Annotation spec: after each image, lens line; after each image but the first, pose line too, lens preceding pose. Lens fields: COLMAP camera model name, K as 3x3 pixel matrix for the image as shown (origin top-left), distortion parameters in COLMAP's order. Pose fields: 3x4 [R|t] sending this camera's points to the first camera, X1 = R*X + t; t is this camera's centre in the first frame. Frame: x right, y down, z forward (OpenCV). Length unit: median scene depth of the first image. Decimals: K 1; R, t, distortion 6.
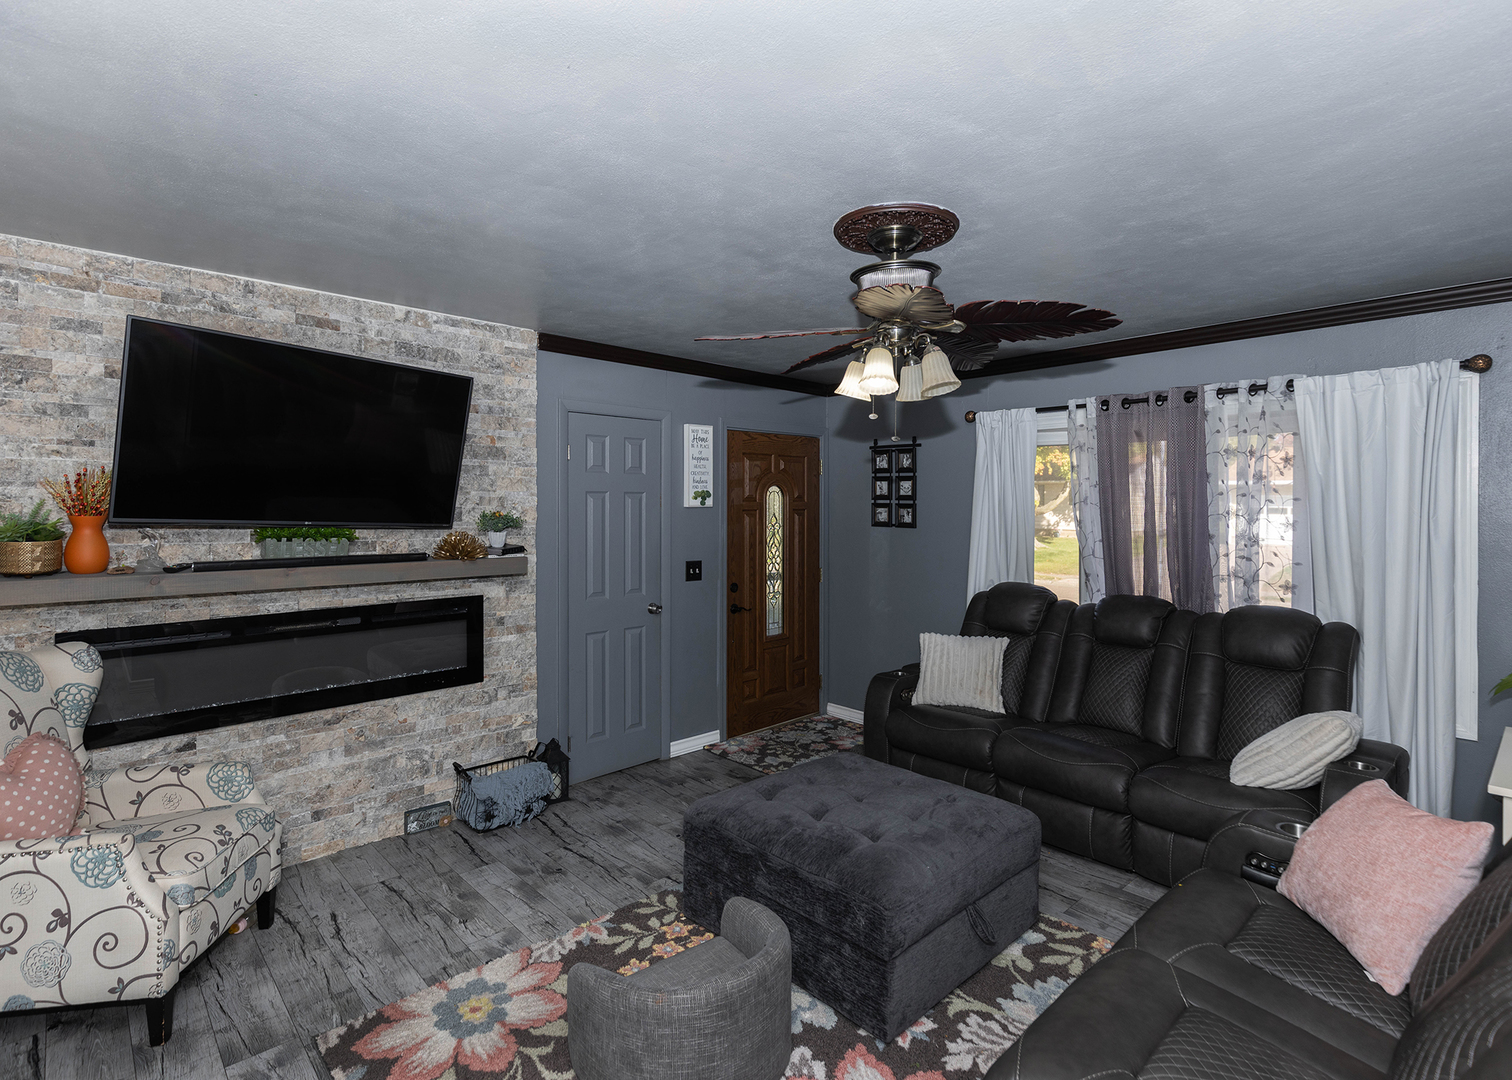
lens RADIAL K [[727.9, 0, 768.0], [0, 727.9, 517.6], [0, 0, 1]] dist [0.002811, -0.000151]
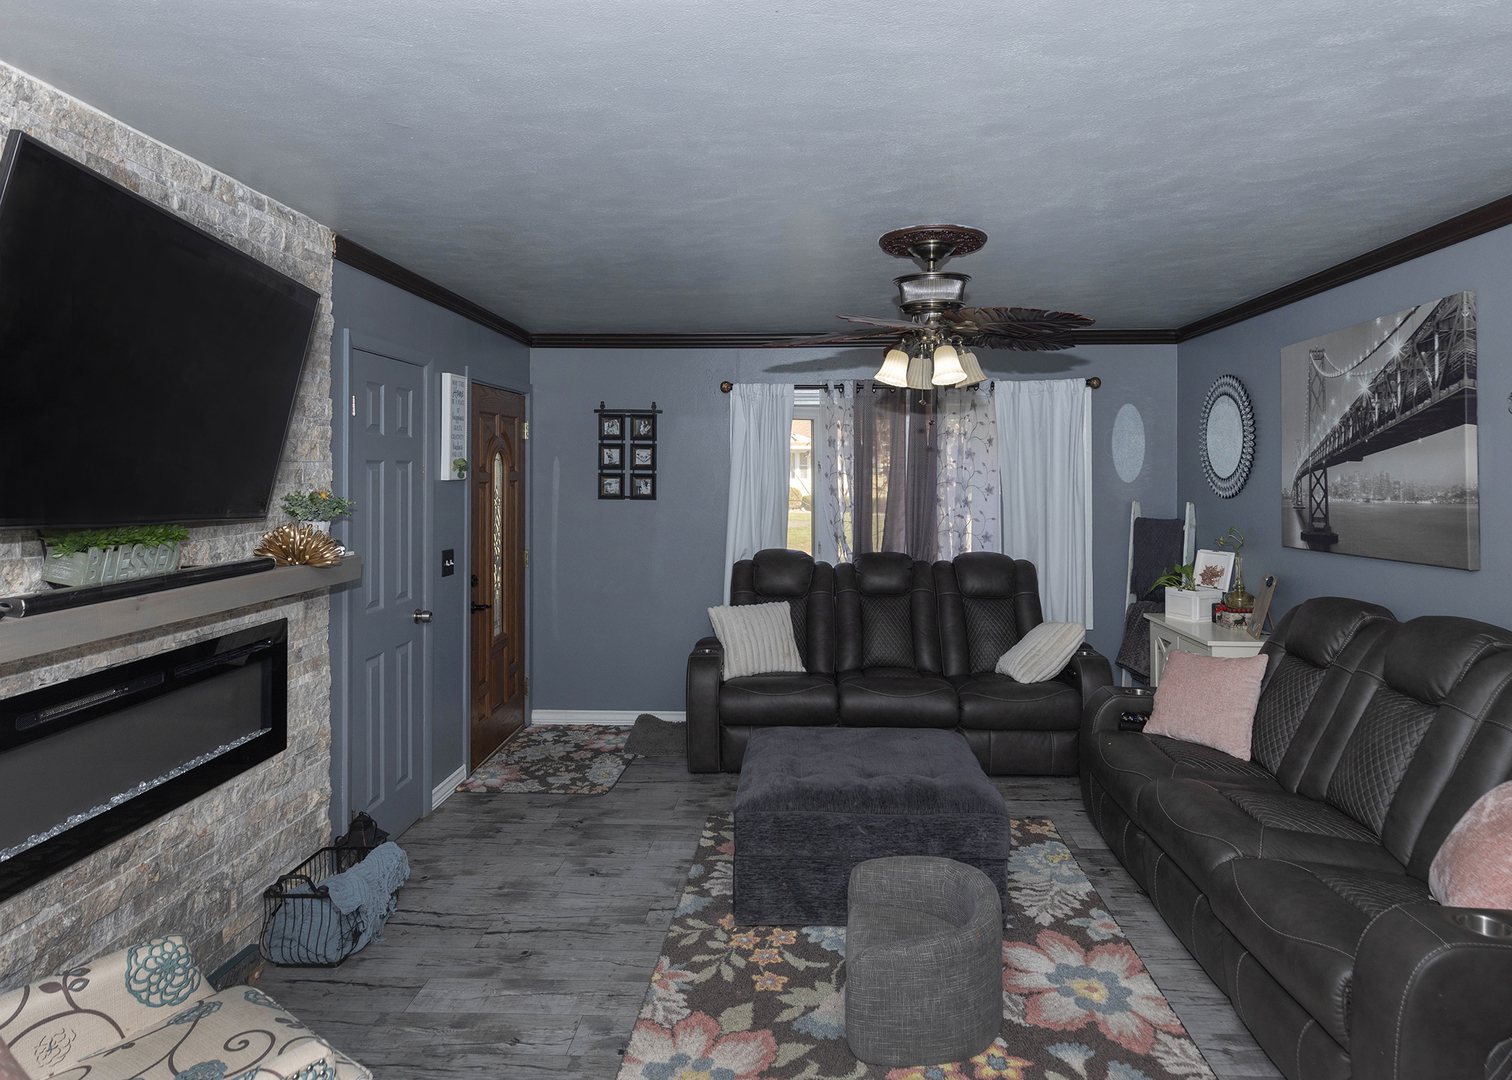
lens RADIAL K [[861.8, 0, 775.2], [0, 861.8, 469.1], [0, 0, 1]] dist [0.003901, -0.000734]
pose [[0.725571, -0.002136, 0.688144, -0.596582], [0.013300, 0.999852, -0.010921, -0.014543], [-0.688019, 0.017076, 0.725492, 0.116931]]
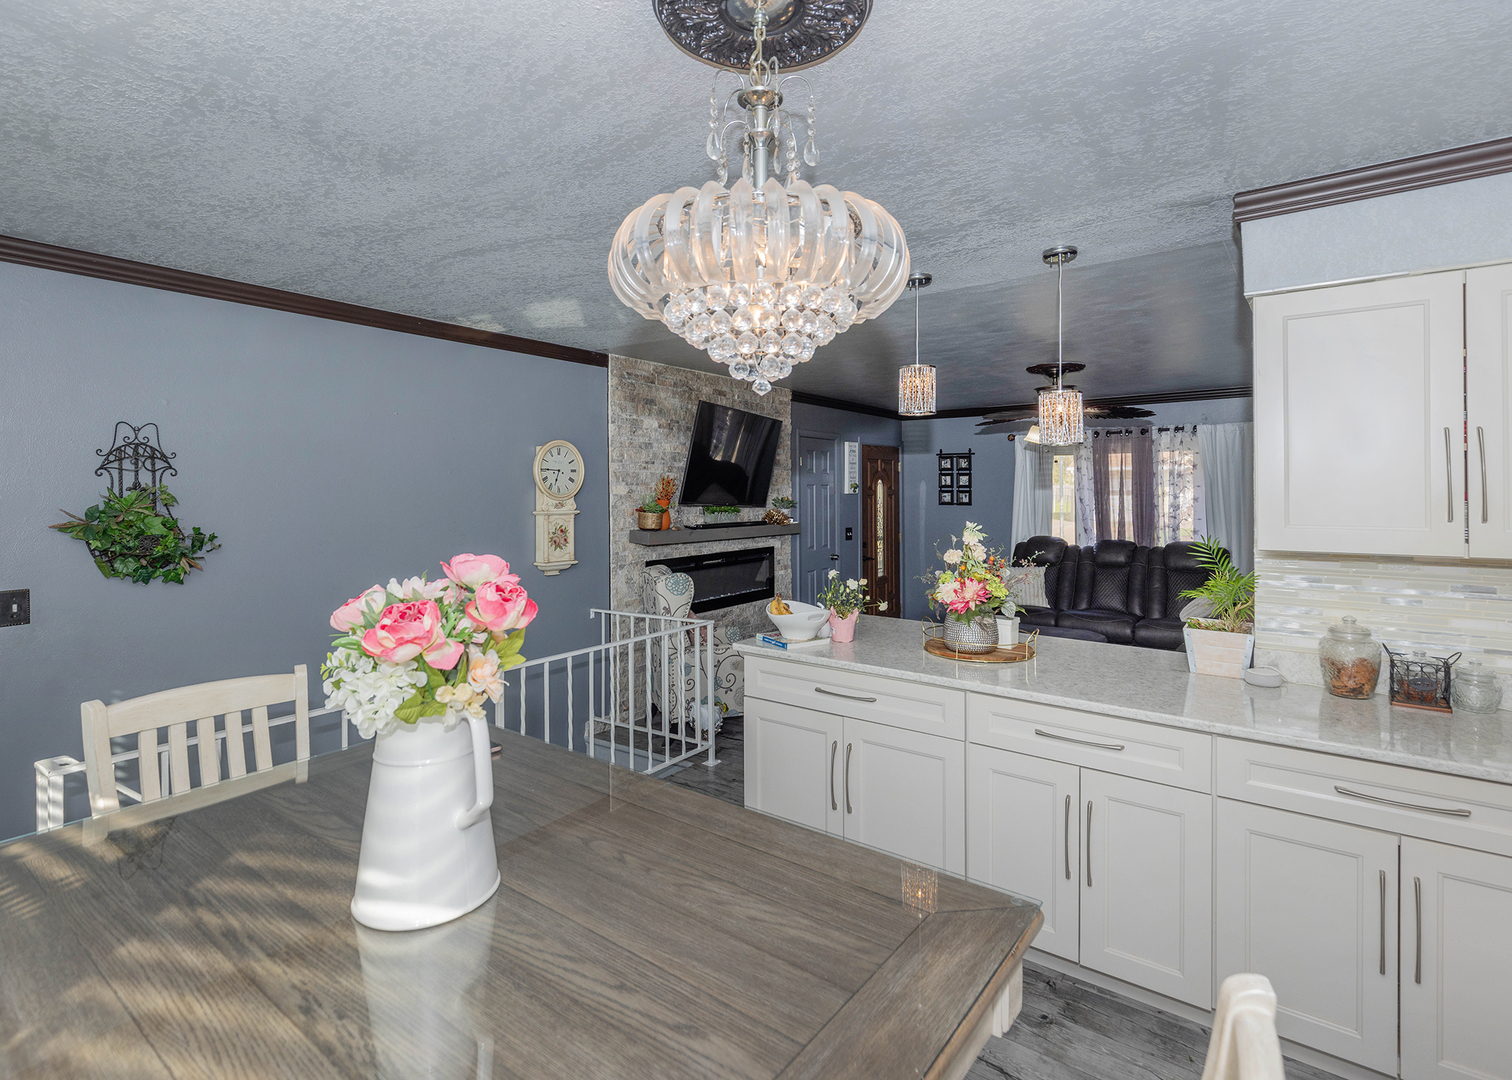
lens RADIAL K [[733.3, 0, 759.0], [0, 733.3, 492.3], [0, 0, 1]] dist [0.000232, -0.000236]
pose [[0.986146, -0.010285, 0.165562, -0.694316], [0.013304, 0.999765, -0.017132, 0.009191], [-0.165347, 0.019098, 0.986051, -0.677109]]
